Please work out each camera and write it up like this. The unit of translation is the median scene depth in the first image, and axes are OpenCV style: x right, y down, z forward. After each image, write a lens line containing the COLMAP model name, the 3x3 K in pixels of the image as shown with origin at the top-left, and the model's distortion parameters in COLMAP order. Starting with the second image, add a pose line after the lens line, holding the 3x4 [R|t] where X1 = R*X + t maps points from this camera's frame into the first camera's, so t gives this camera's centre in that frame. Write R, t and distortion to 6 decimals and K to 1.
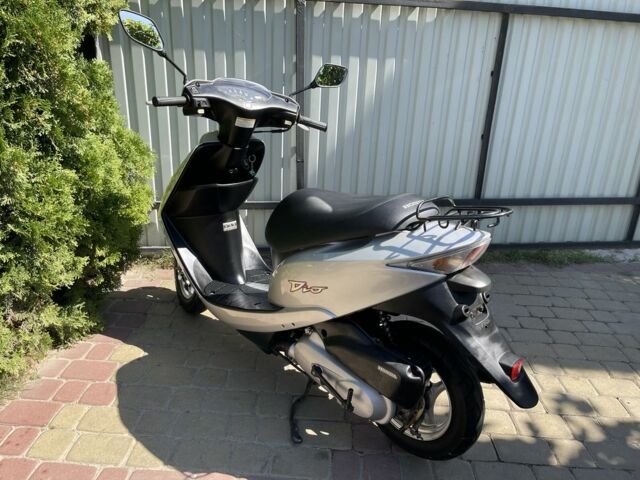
lens RADIAL K [[487.0, 0, 320.0], [0, 487.0, 240.0], [0, 0, 1]] dist [0.105787, -0.135358]
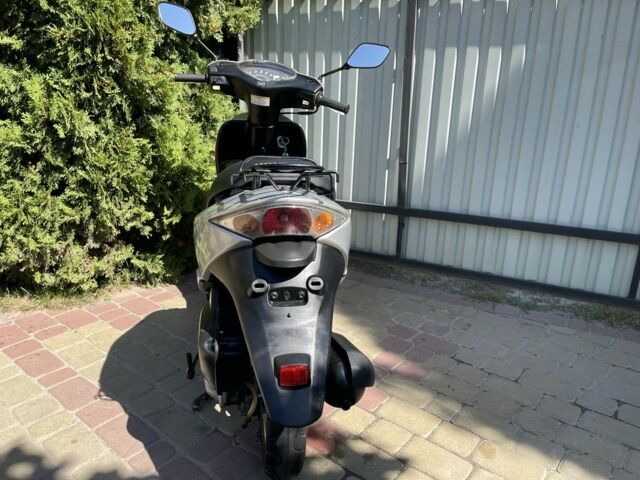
lens RADIAL K [[487.0, 0, 320.0], [0, 487.0, 240.0], [0, 0, 1]] dist [0.105787, -0.135358]
pose [[0.797278, 0.147407, -0.585337, 0.440315], [-0.195920, 0.980417, -0.019958, 0.033709], [0.570932, 0.130591, 0.810545, 0.197196]]
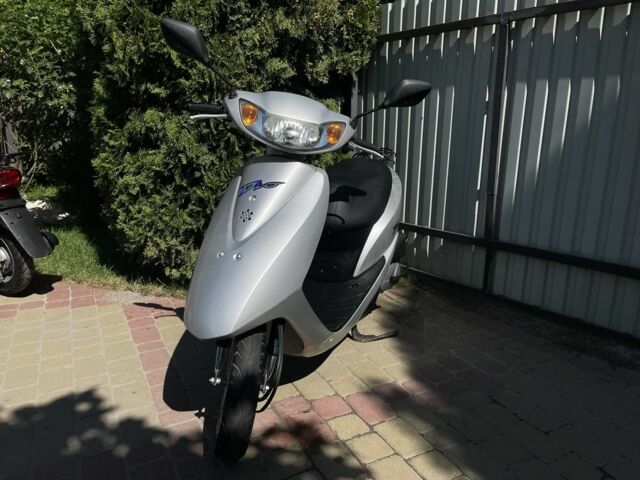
lens RADIAL K [[487.0, 0, 320.0], [0, 487.0, 240.0], [0, 0, 1]] dist [0.105787, -0.135358]
pose [[0.497164, 0.164019, -0.852013, 0.652844], [-0.284796, 0.958413, 0.018319, -0.008932], [0.819585, 0.233542, 0.523200, 0.317161]]
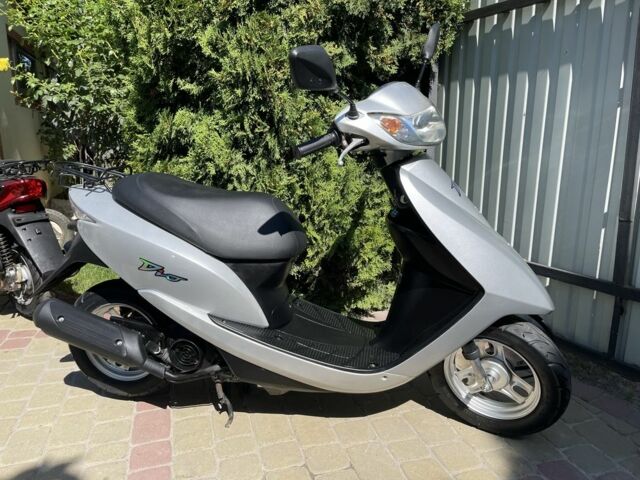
lens RADIAL K [[487.0, 0, 320.0], [0, 487.0, 240.0], [0, 0, 1]] dist [0.105787, -0.135358]
pose [[0.333811, 0.157275, -0.929427, 0.471108], [-0.310496, 0.949305, 0.049122, -0.052635], [0.890035, 0.272186, 0.365722, 0.469903]]
